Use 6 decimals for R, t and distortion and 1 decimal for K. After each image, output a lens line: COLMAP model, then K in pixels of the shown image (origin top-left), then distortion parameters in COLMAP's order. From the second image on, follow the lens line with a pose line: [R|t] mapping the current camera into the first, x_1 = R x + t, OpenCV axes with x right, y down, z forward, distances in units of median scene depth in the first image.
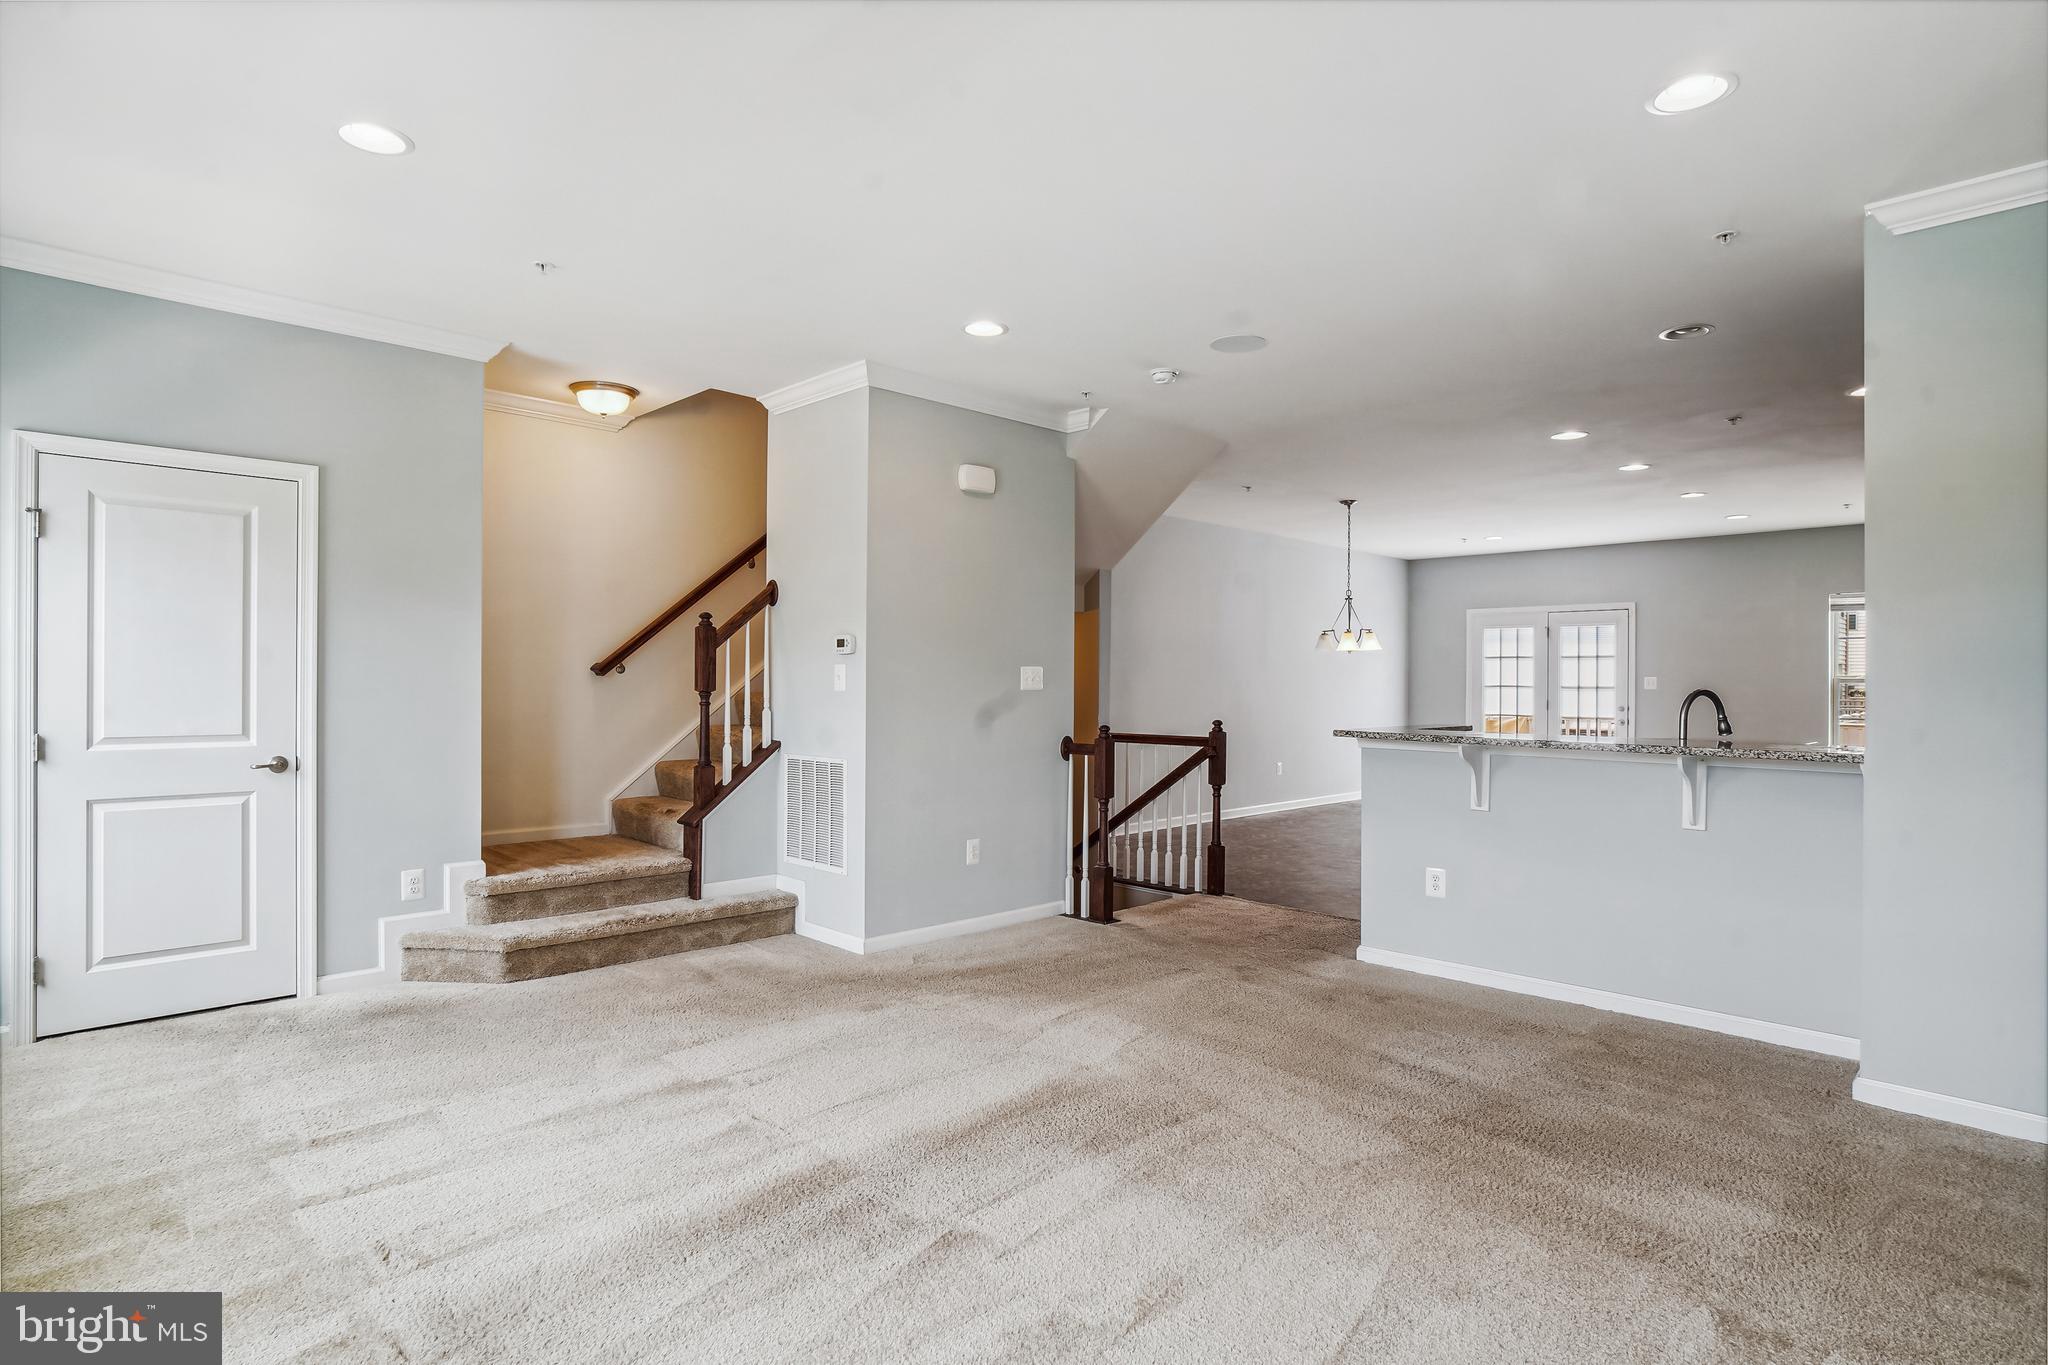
lens RADIAL K [[1065.2, 0, 1024.1], [0, 1065.2, 683.5], [0, 0, 1]] dist [-0.017666, 0.004565]
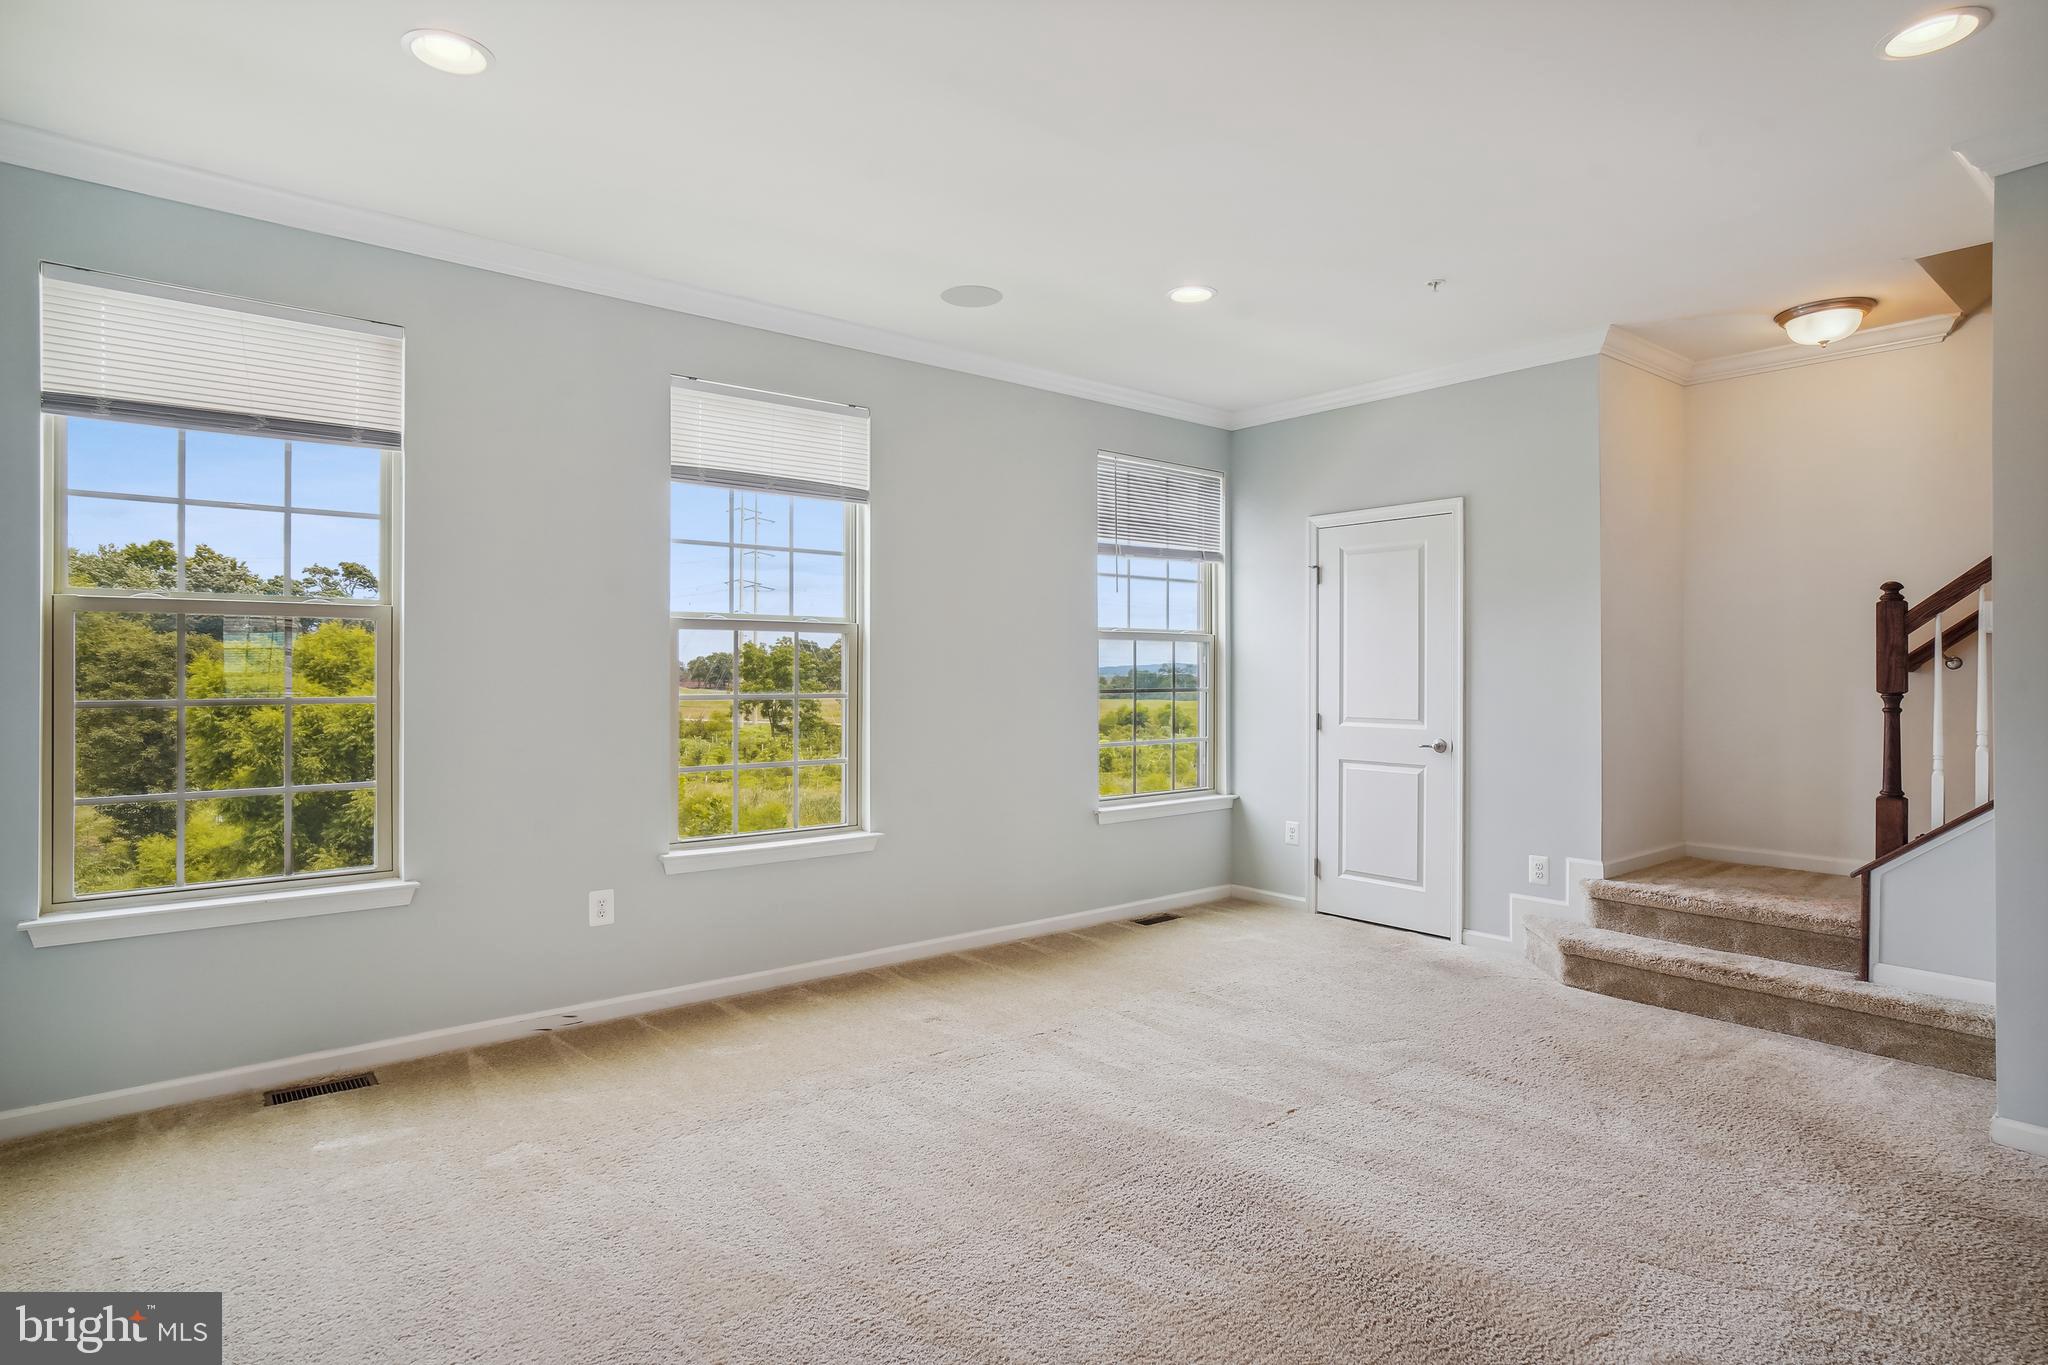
lens RADIAL K [[1065.2, 0, 1027.0], [0, 1065.2, 676.2], [0, 0, 1]] dist [-0.017666, 0.004565]
pose [[-0.063385, -0.006600, -0.997967, 0.546542], [-0.008011, 0.999949, -0.006104, 0.006941], [0.997957, 0.007608, -0.063435, 0.586871]]
